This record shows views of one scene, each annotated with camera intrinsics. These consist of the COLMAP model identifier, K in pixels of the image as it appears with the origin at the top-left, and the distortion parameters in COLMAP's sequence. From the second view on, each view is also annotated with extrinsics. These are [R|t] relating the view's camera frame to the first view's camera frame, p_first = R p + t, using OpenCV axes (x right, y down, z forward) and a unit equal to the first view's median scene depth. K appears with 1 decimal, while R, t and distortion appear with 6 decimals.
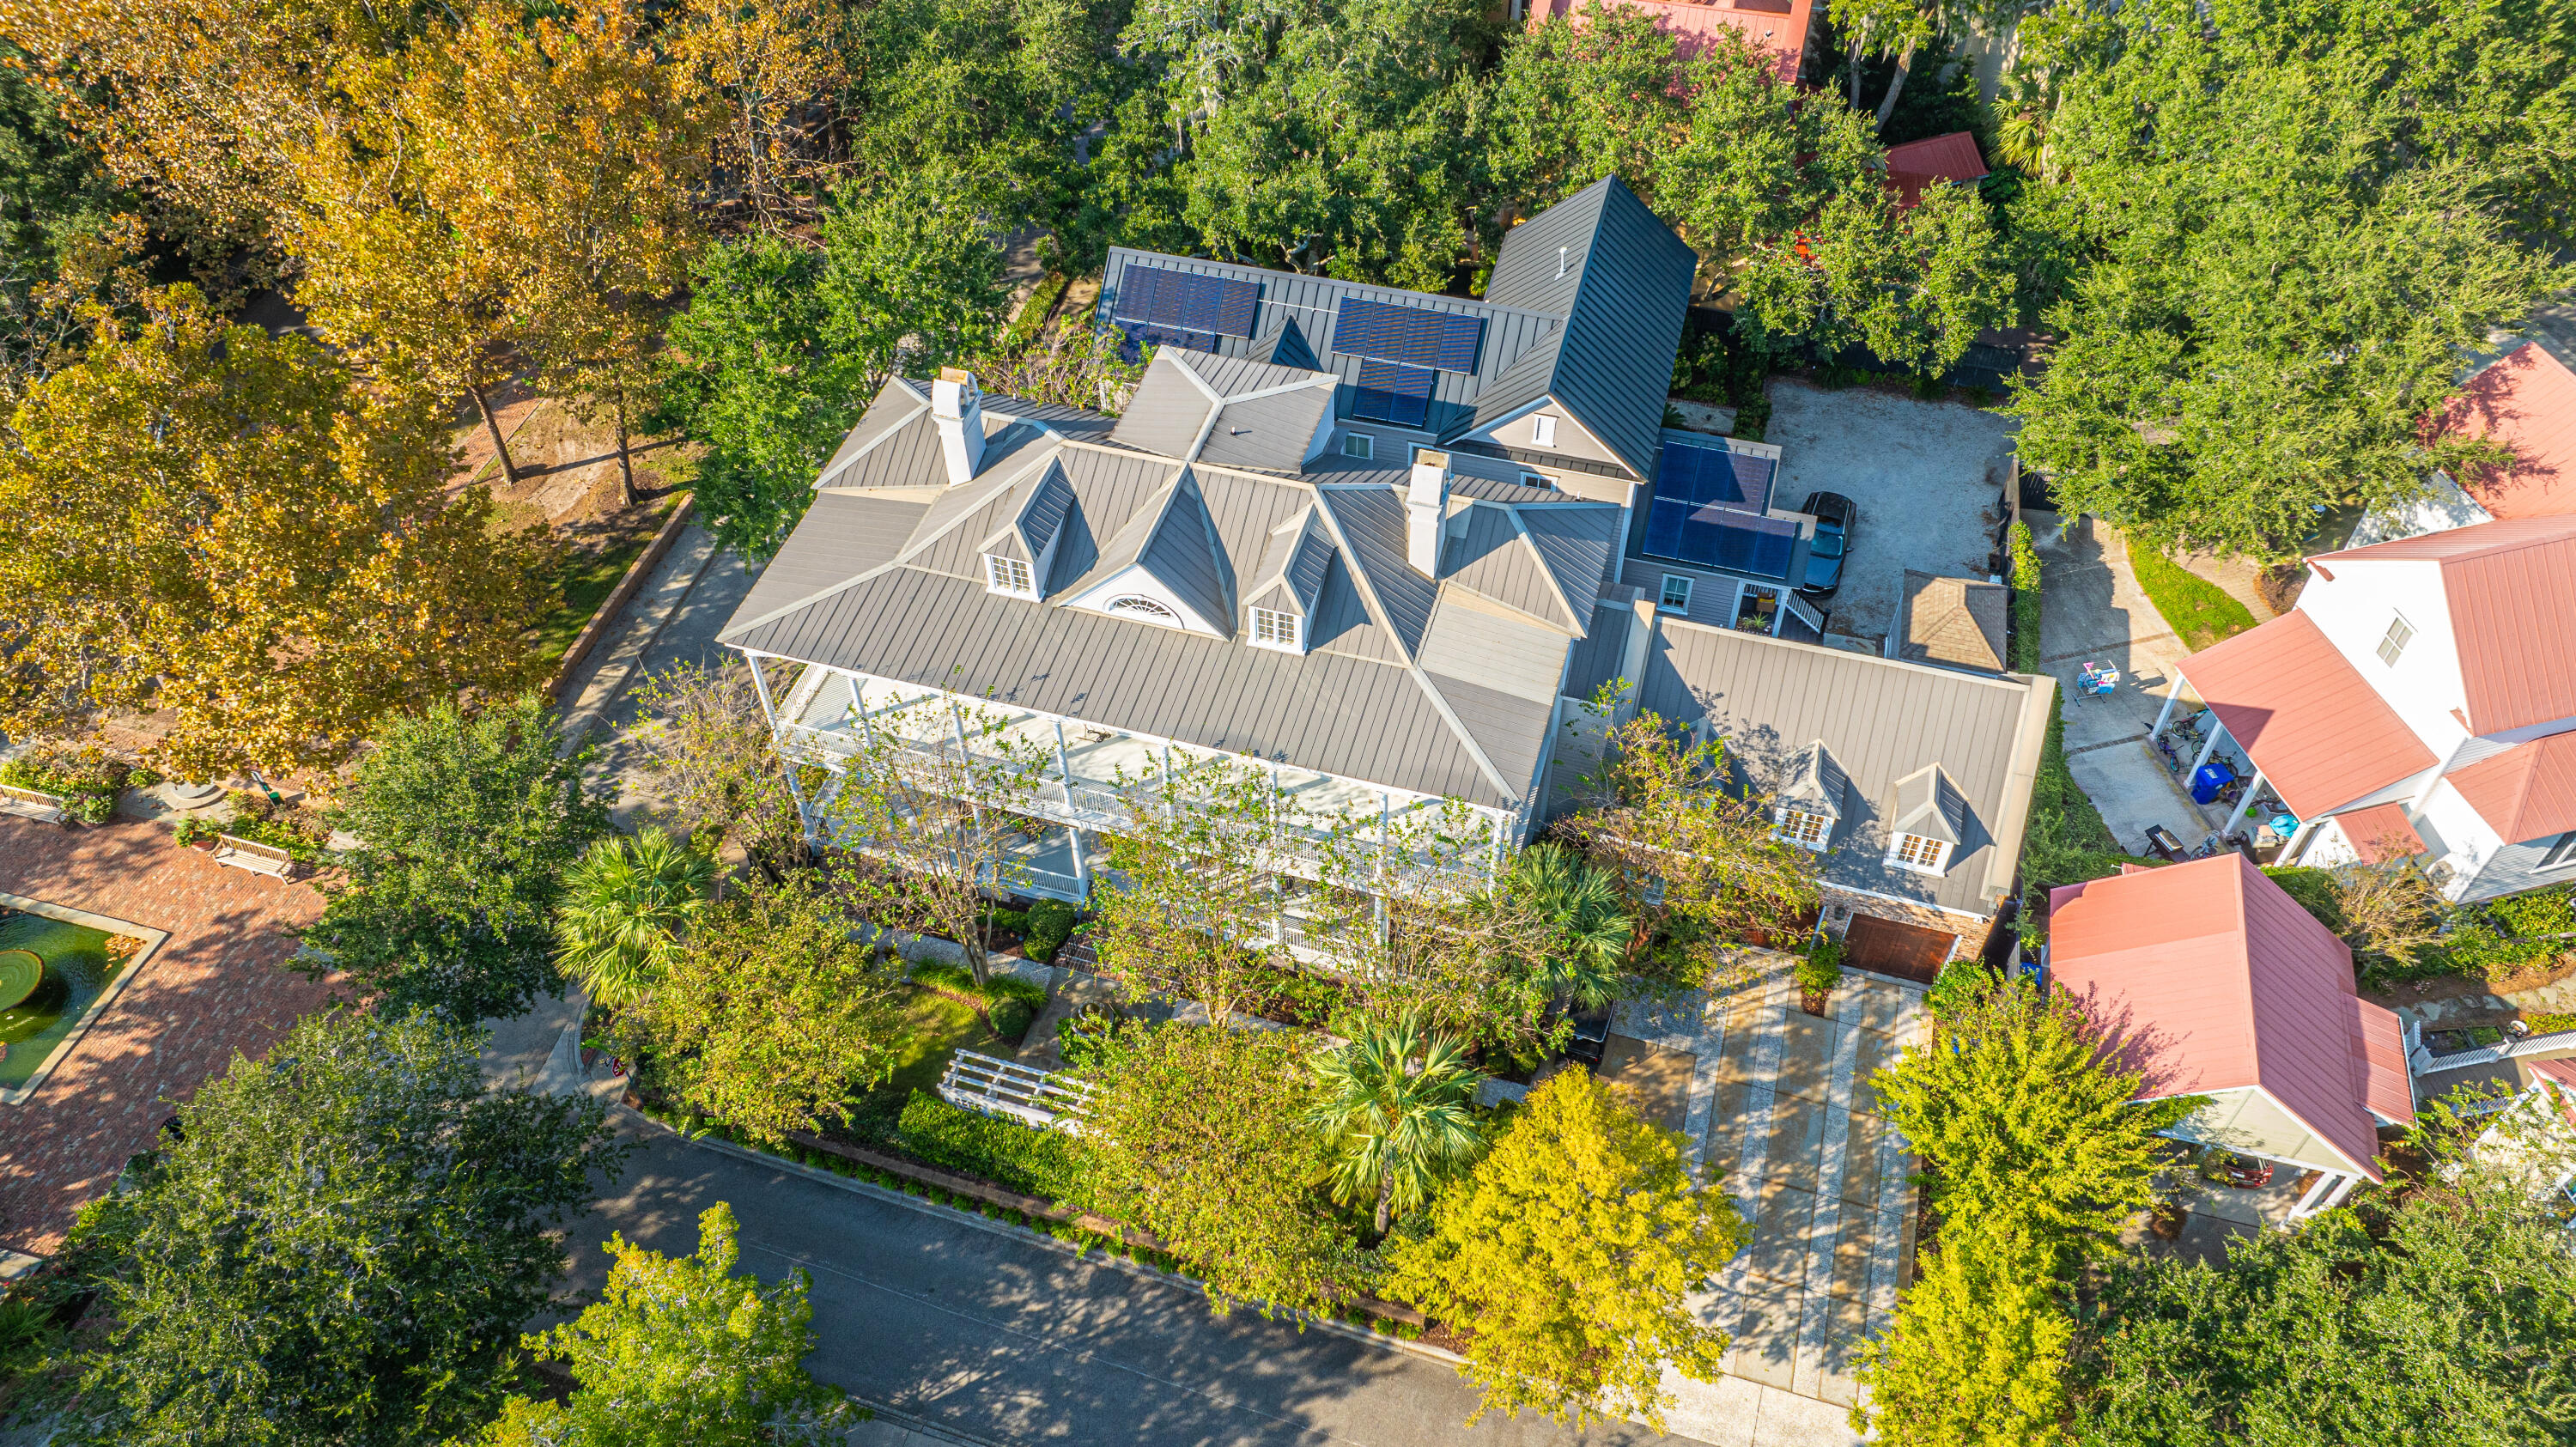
lens RADIAL K [[1823.7, 0, 1297.0], [0, 1823.7, 730.3], [0, 0, 1]] dist [-0.018252, -0.001990]
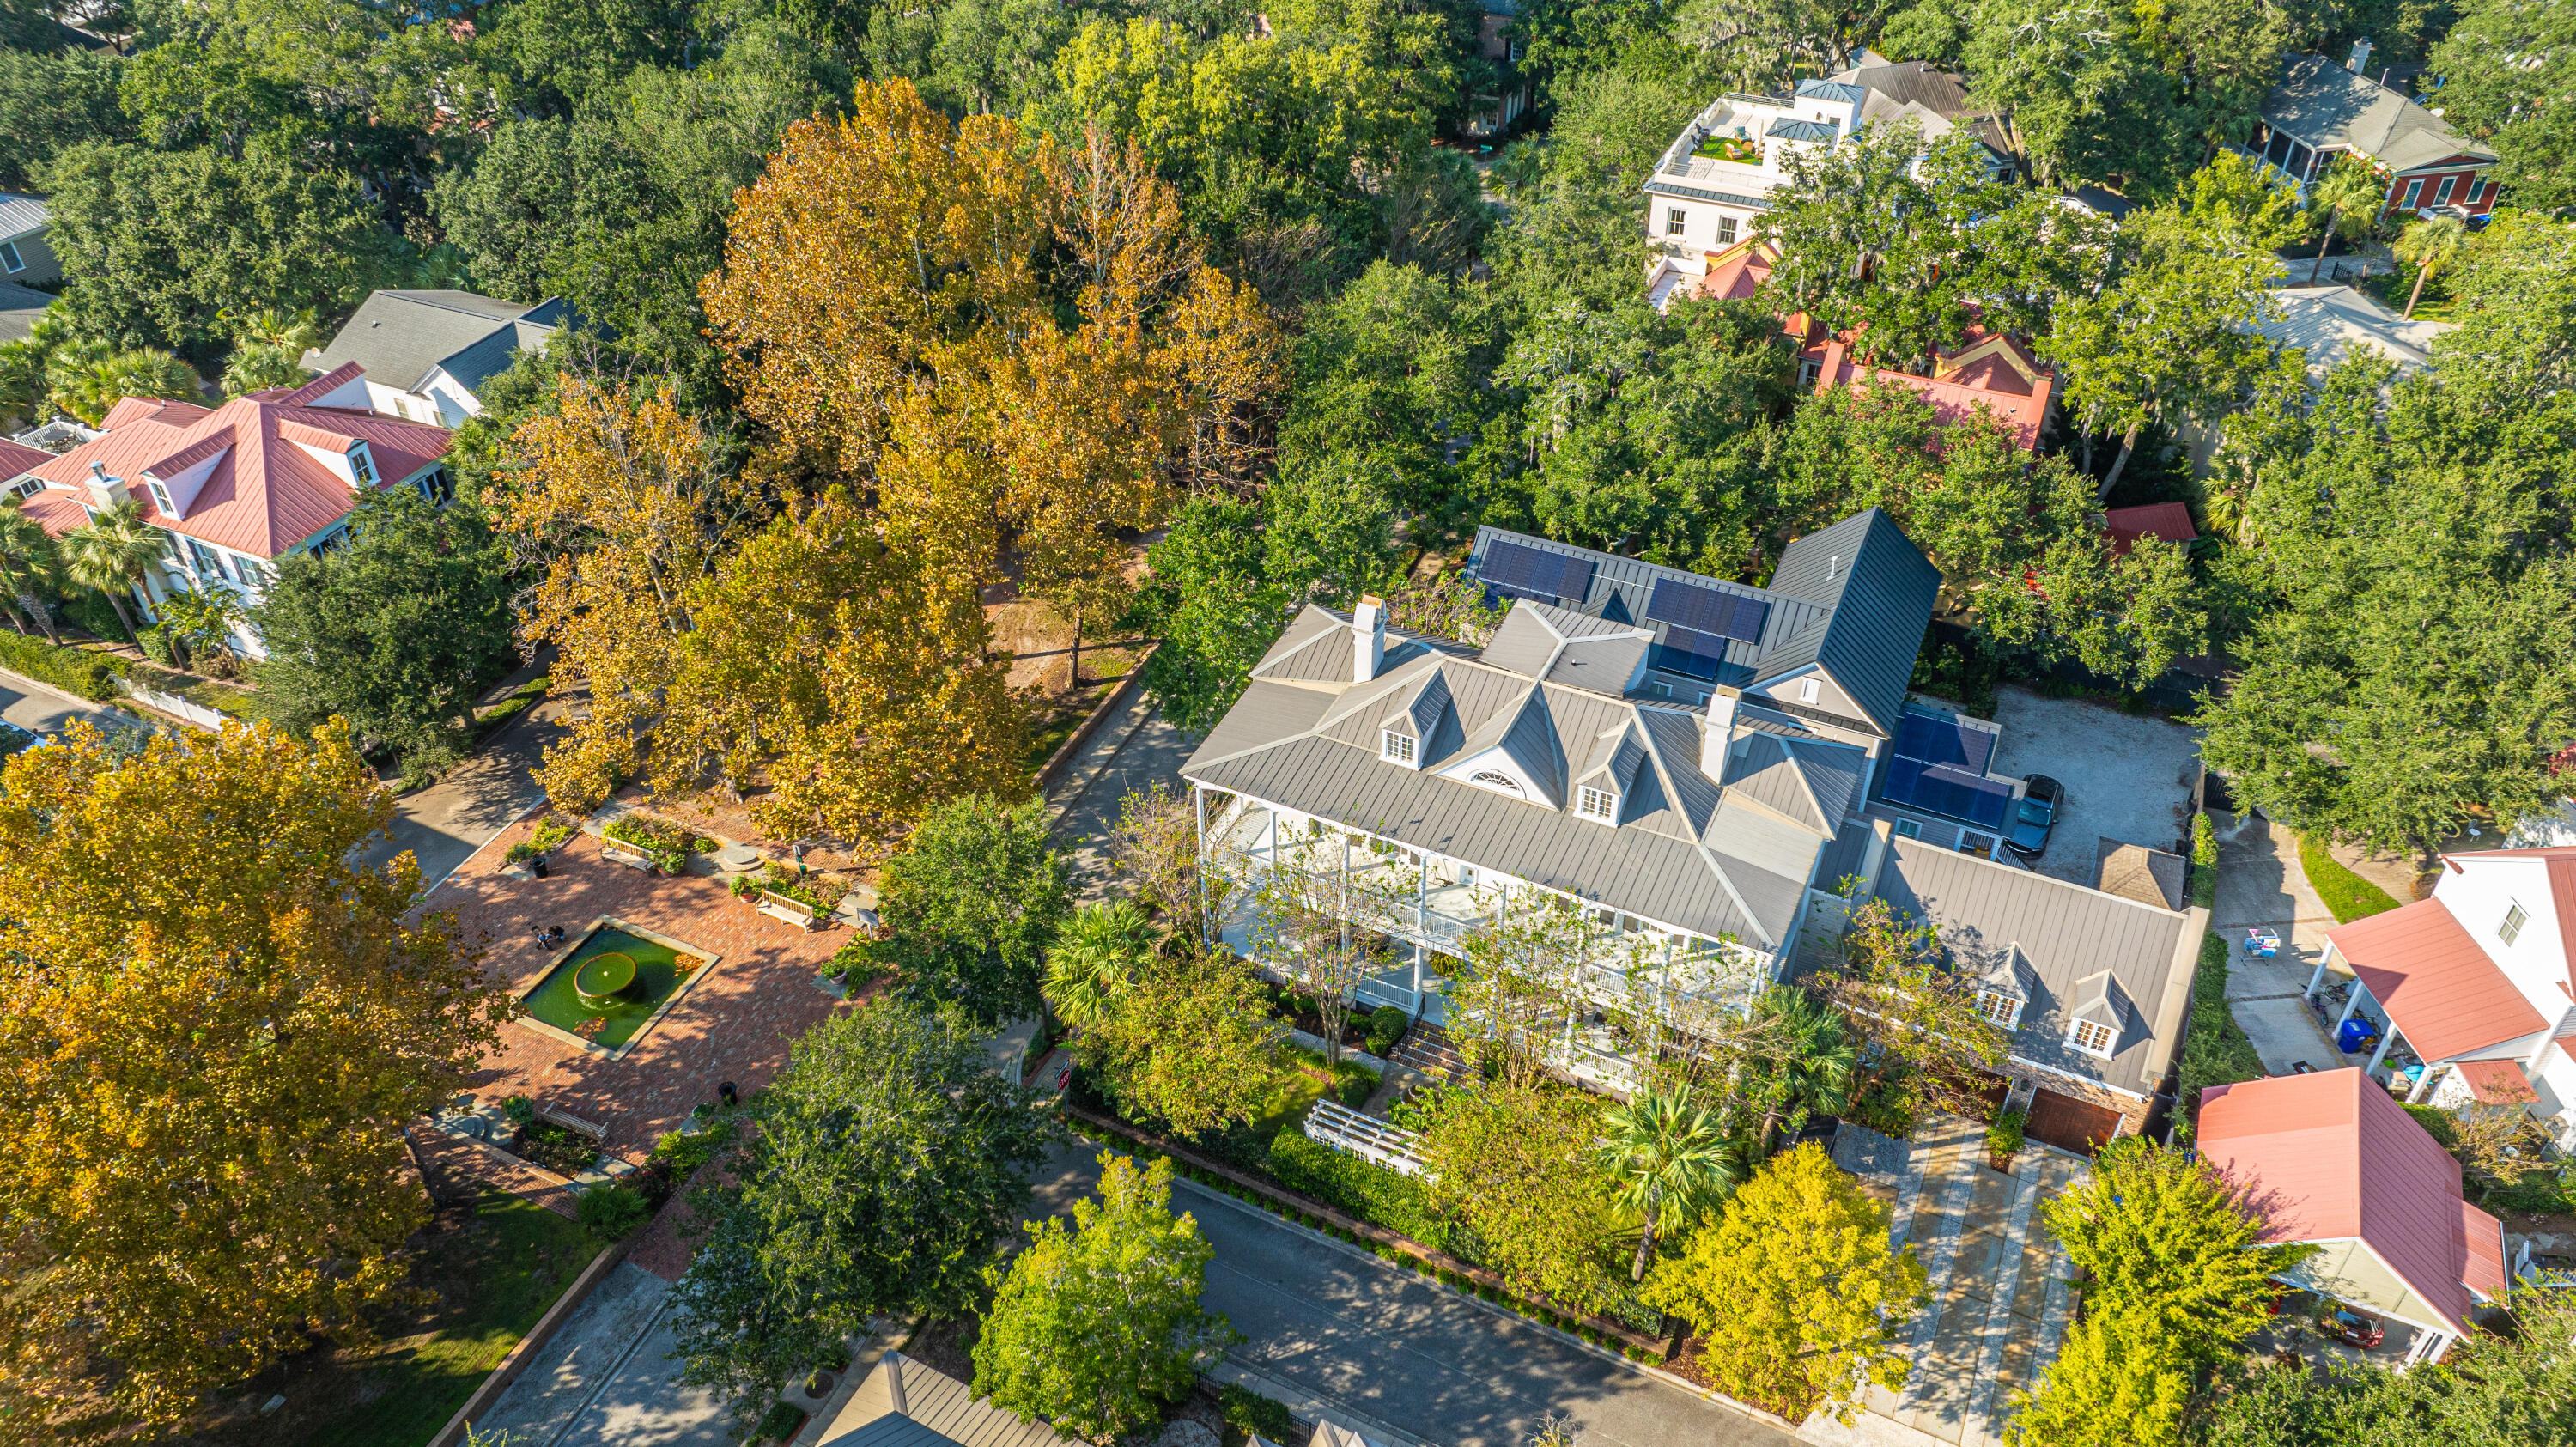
lens RADIAL K [[1823.7, 0, 1297.0], [0, 1823.7, 730.3], [0, 0, 1]] dist [-0.018252, -0.001990]
pose [[0.987023, 0.101465, -0.124464, -0.058471], [-0.121097, 0.979341, -0.161947, 0.114029], [0.105461, 0.174918, 0.978919, -0.287919]]
